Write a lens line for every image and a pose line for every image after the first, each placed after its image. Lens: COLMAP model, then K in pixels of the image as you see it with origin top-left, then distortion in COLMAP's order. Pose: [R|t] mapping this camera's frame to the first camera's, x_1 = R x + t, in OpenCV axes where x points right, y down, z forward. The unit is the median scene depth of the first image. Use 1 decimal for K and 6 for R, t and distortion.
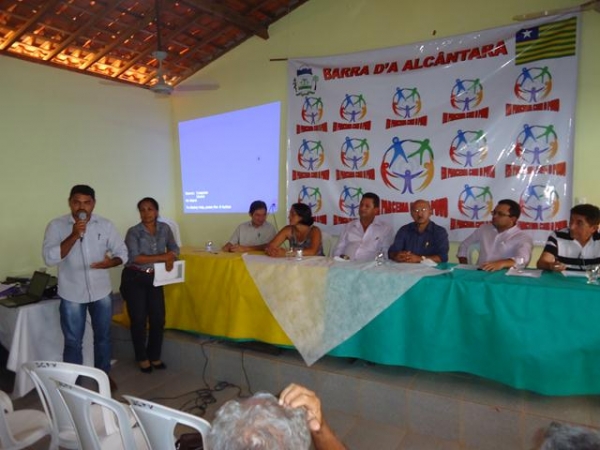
lens RADIAL K [[437.5, 0, 300.0], [0, 437.5, 225.0], [0, 0, 1]] dist [-0.005292, 0.003620]
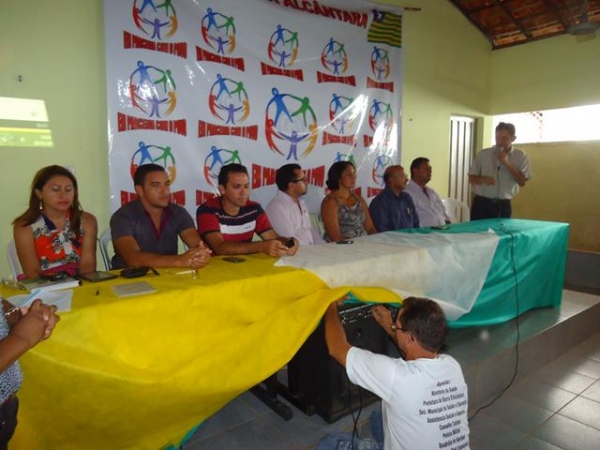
lens RADIAL K [[437.5, 0, 300.0], [0, 437.5, 225.0], [0, 0, 1]] dist [-0.005292, 0.003620]
pose [[0.377510, -0.096583, 0.920955, -0.524510], [0.069040, 0.994713, 0.076018, -0.010942], [-0.923428, 0.034885, 0.382182, 0.670074]]
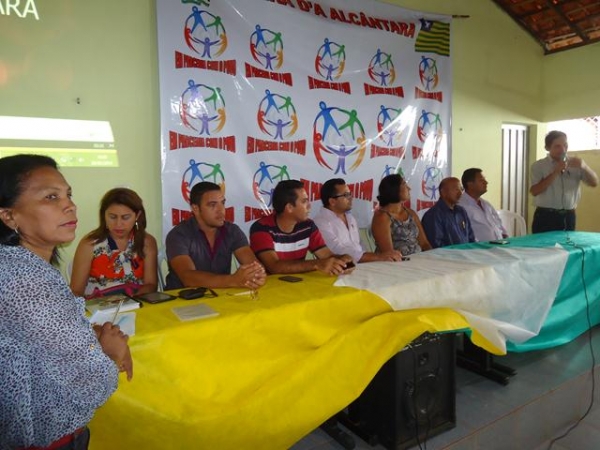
lens RADIAL K [[437.5, 0, 300.0], [0, 437.5, 225.0], [0, 0, 1]] dist [-0.005292, 0.003620]
pose [[0.453230, -0.073742, 0.888338, -0.516762], [0.083919, 0.995676, 0.039837, -0.015989], [-0.887435, 0.056493, 0.457459, 0.696837]]
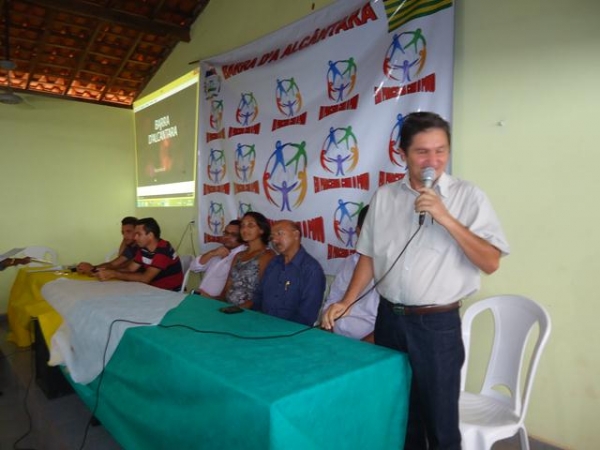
lens RADIAL K [[437.5, 0, 300.0], [0, 437.5, 225.0], [0, 0, 1]] dist [-0.005292, 0.003620]
pose [[0.951342, 0.018599, -0.307576, 0.512336], [-0.030058, 0.999018, -0.032559, -0.021416], [0.306668, 0.040220, 0.950966, 0.254591]]
